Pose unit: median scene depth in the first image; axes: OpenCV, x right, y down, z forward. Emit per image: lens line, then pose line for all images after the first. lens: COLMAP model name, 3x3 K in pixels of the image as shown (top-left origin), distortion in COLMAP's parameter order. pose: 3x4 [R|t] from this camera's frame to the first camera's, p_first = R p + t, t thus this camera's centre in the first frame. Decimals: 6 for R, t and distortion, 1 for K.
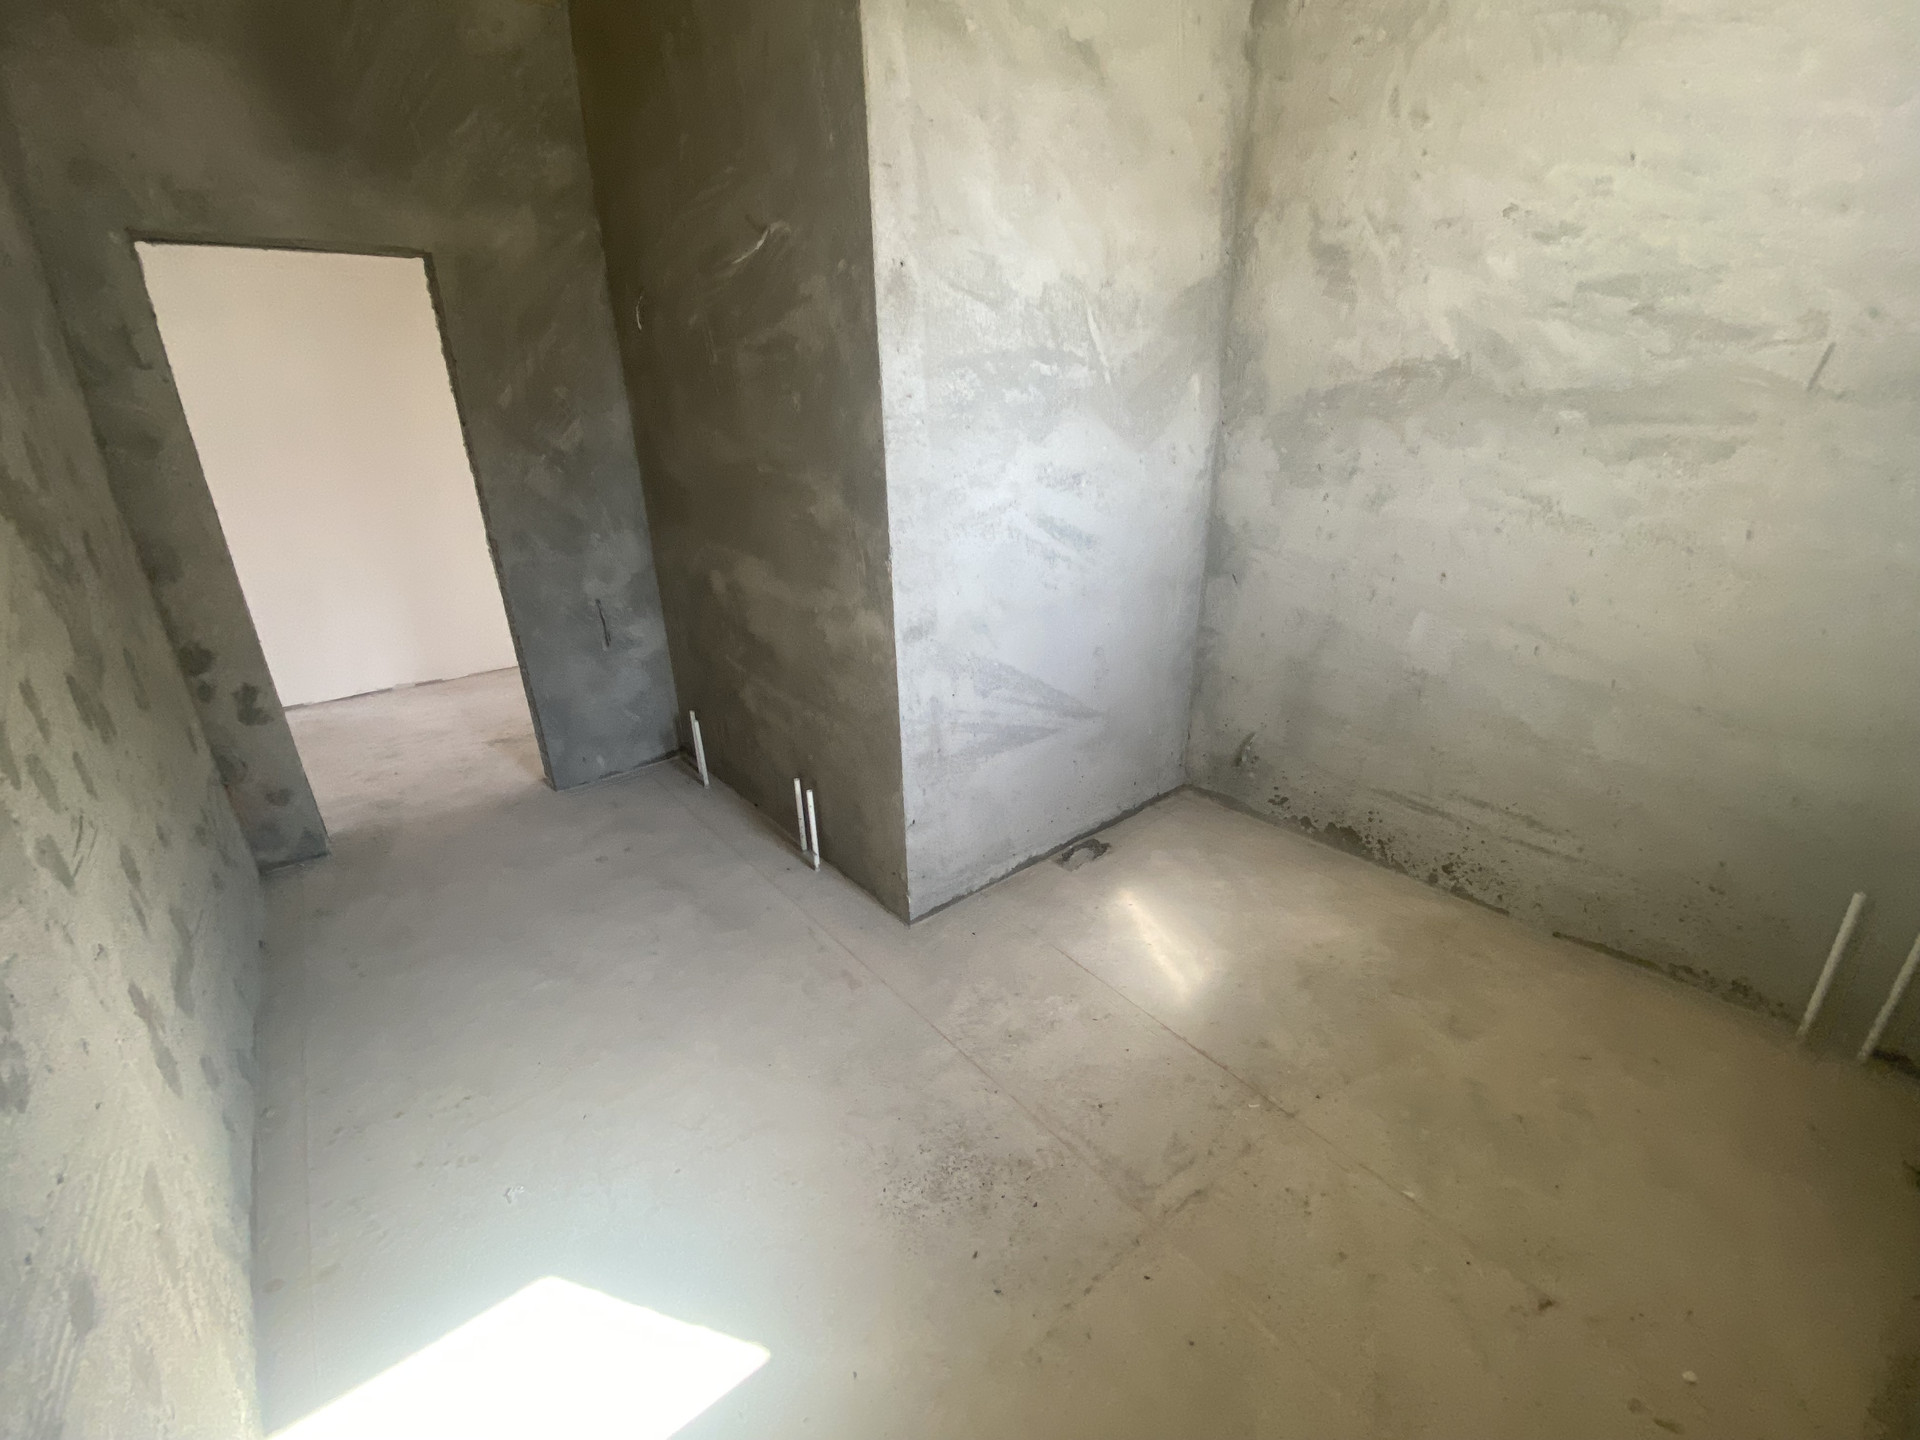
lens RADIAL K [[778.3, 0, 962.3], [0, 778.3, 716.2], [0, 0, 1]] dist [0.015968, -0.017597]
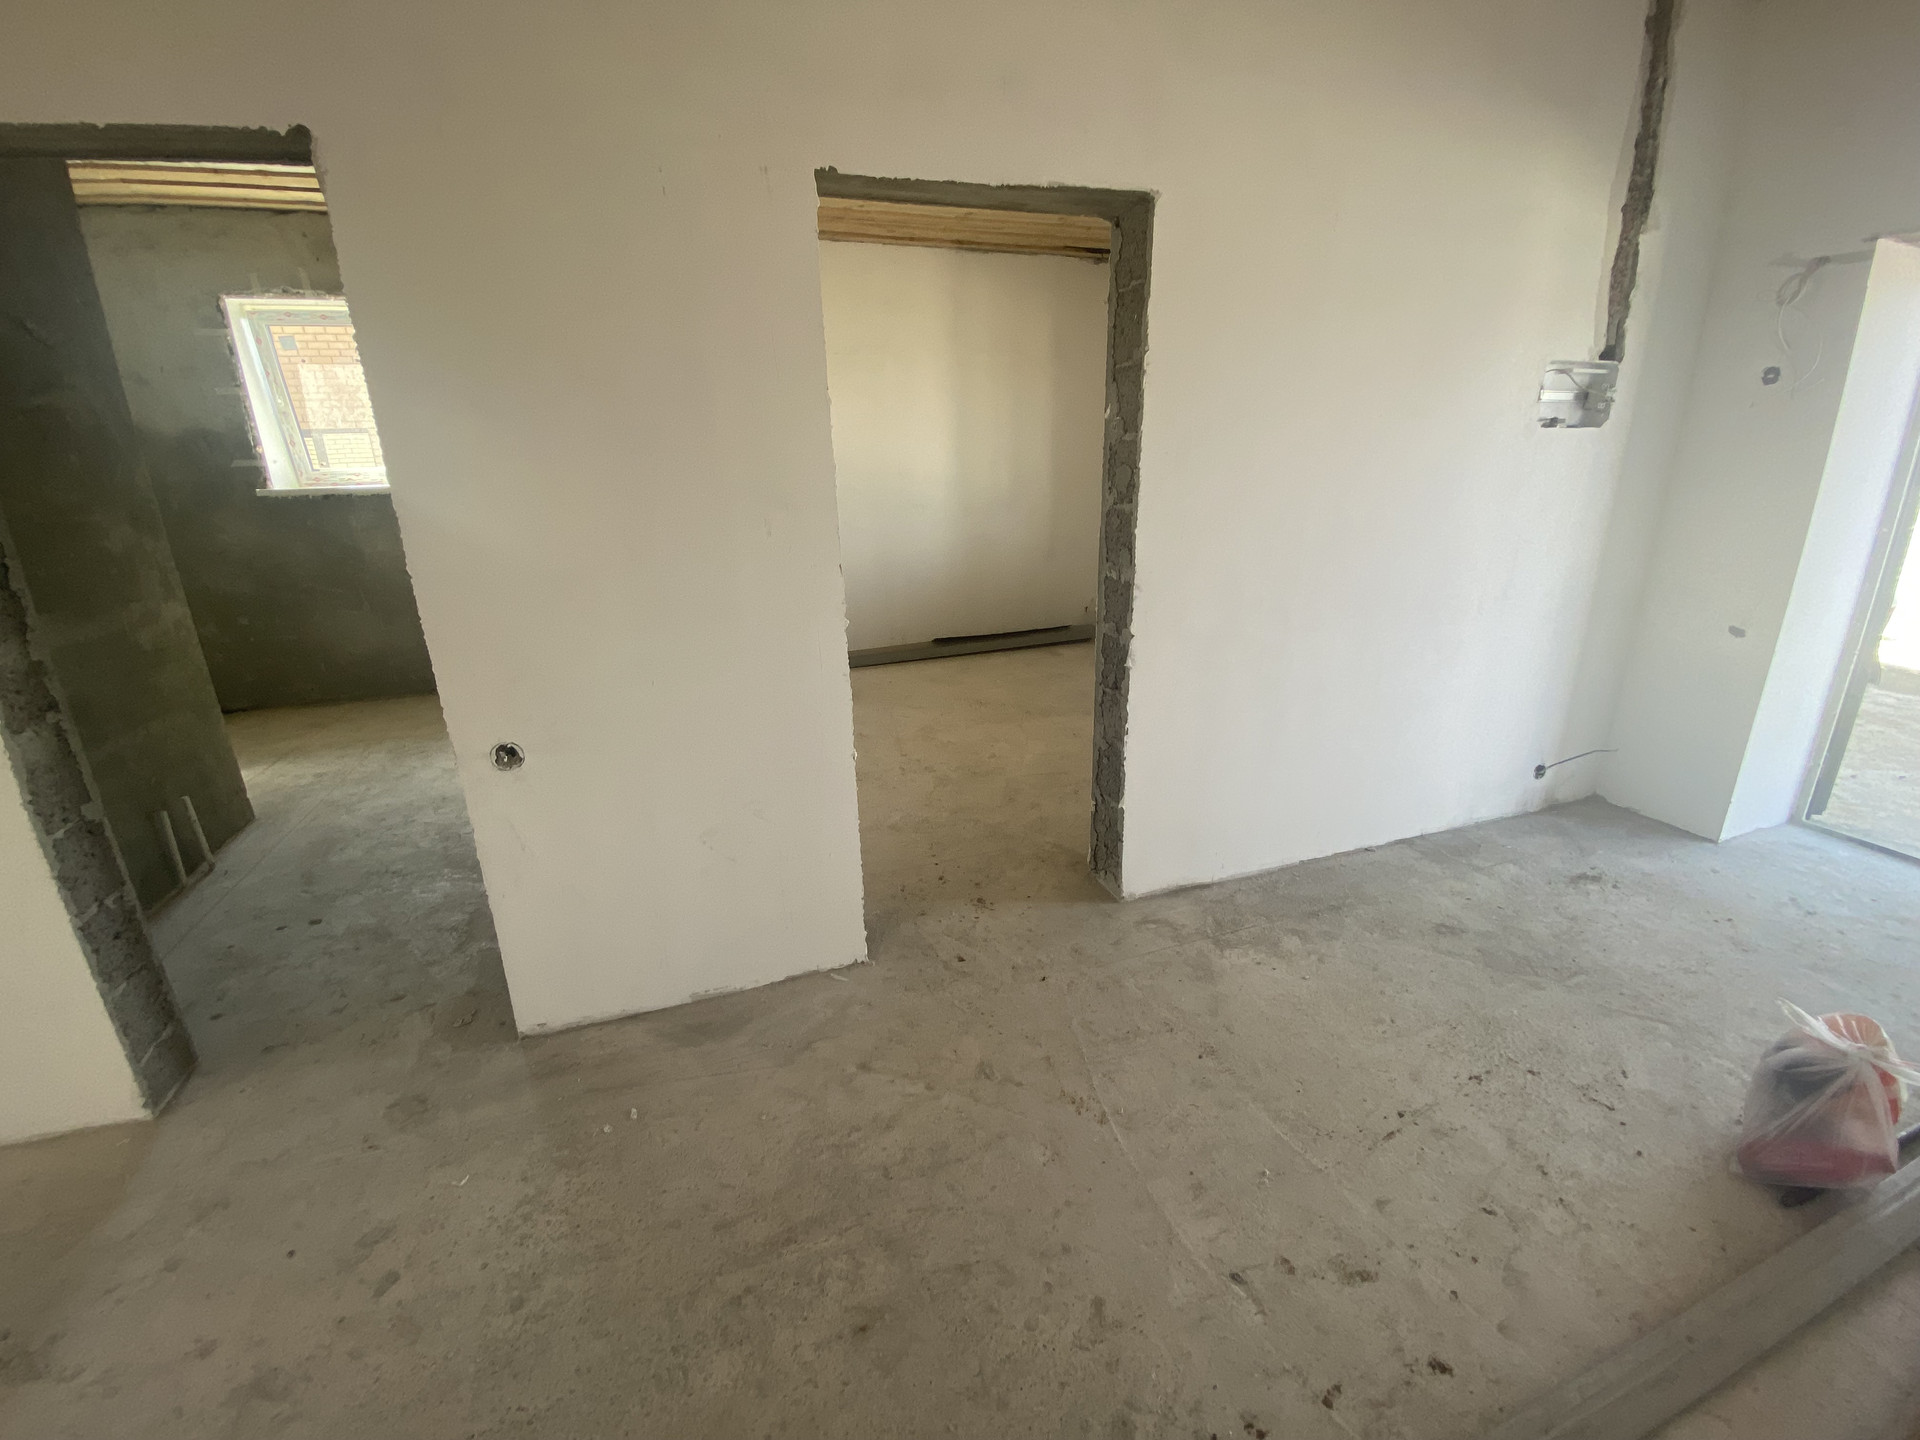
lens RADIAL K [[778.3, 0, 950.4], [0, 778.3, 719.9], [0, 0, 1]] dist [0.015968, -0.017597]
pose [[-0.936122, -0.063223, 0.345947, -2.130474], [0.169235, 0.781331, 0.600735, -0.627821], [-0.308279, 0.620907, -0.720721, 1.857022]]
